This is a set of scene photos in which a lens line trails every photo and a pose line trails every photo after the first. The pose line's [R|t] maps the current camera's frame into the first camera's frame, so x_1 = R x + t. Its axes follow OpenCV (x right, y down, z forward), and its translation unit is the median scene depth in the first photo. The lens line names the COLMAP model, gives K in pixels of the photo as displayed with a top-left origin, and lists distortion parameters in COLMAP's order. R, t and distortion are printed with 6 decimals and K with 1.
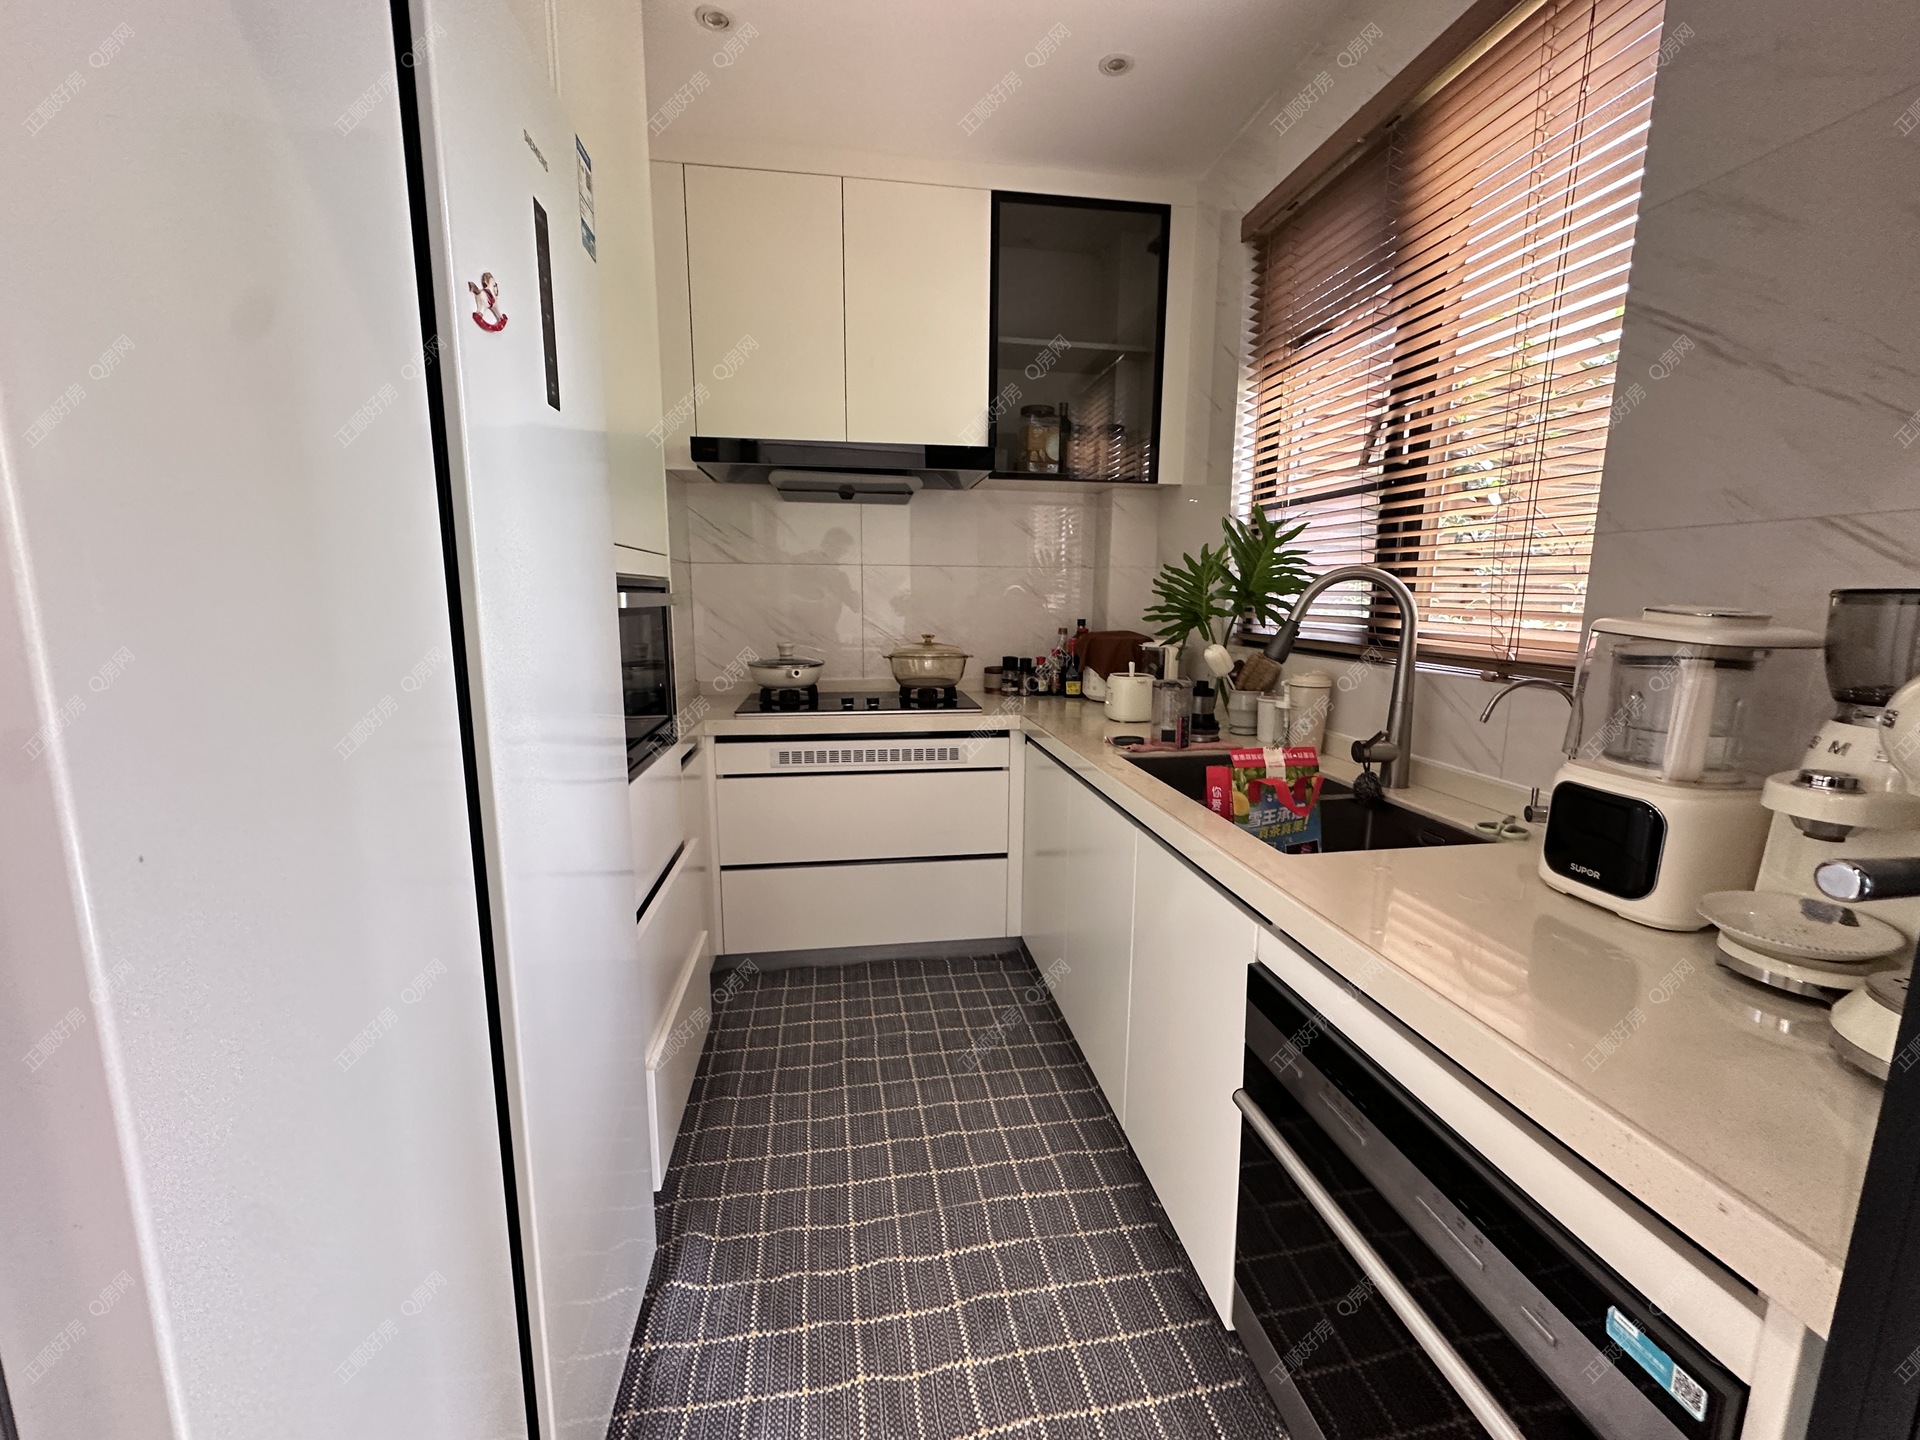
lens RADIAL K [[766.2, 0, 960.5], [0, 766.2, 716.1], [0, 0, 1]] dist [0.001831, 0.000155]
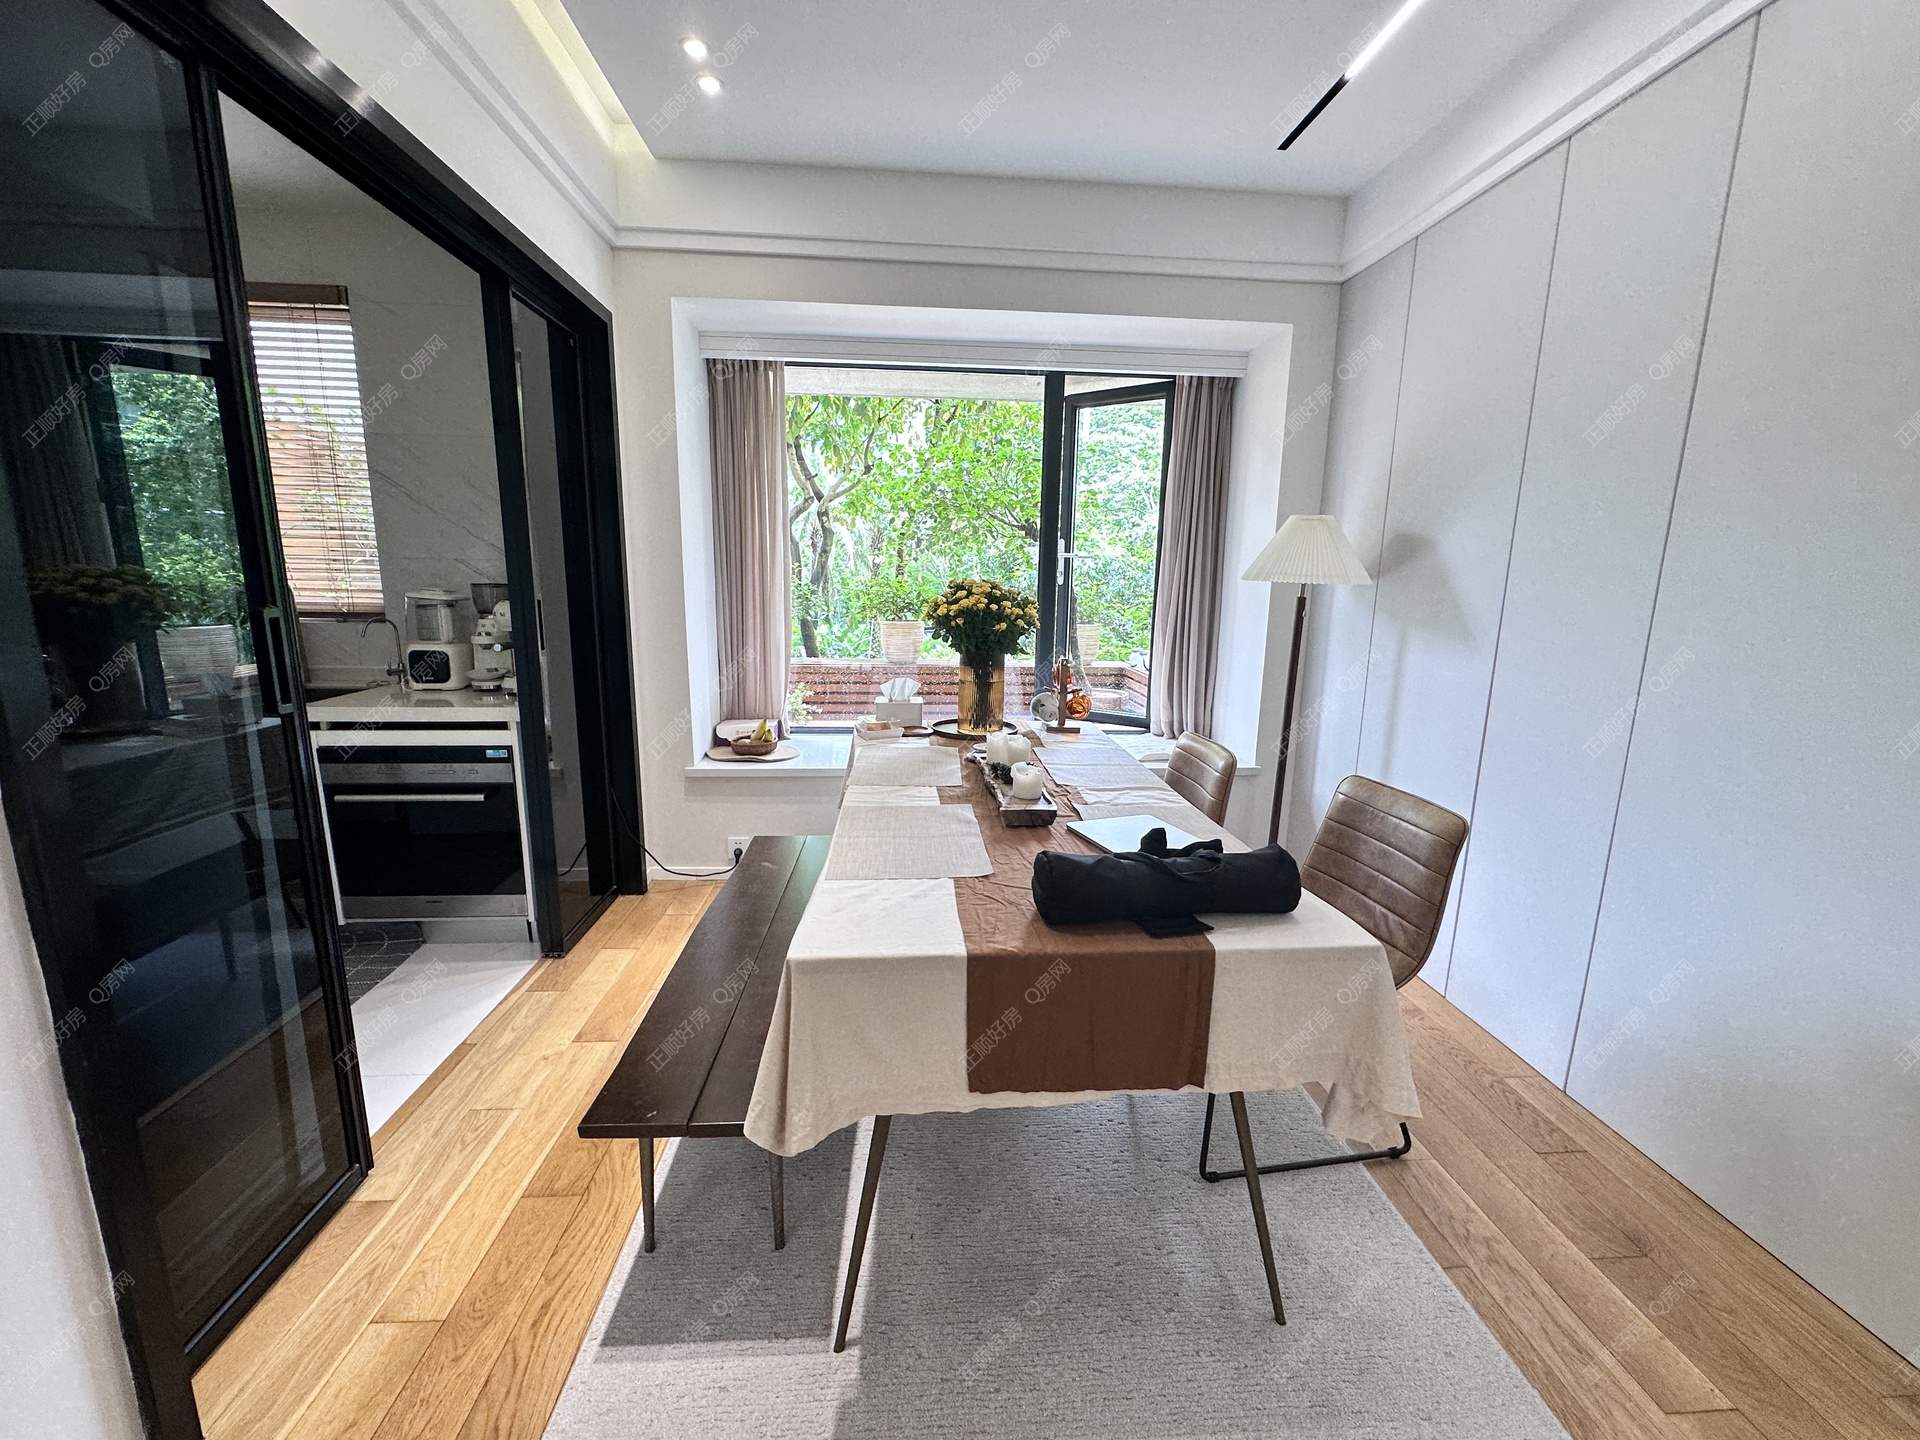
lens RADIAL K [[766.2, 0, 961.2], [0, 766.2, 721.5], [0, 0, 1]] dist [0.001831, 0.000155]
pose [[0.091825, -0.183928, 0.978641, -2.094389], [0.139295, 0.975503, 0.170269, 0.160604], [-0.985984, 0.120685, 0.115196, -1.470030]]
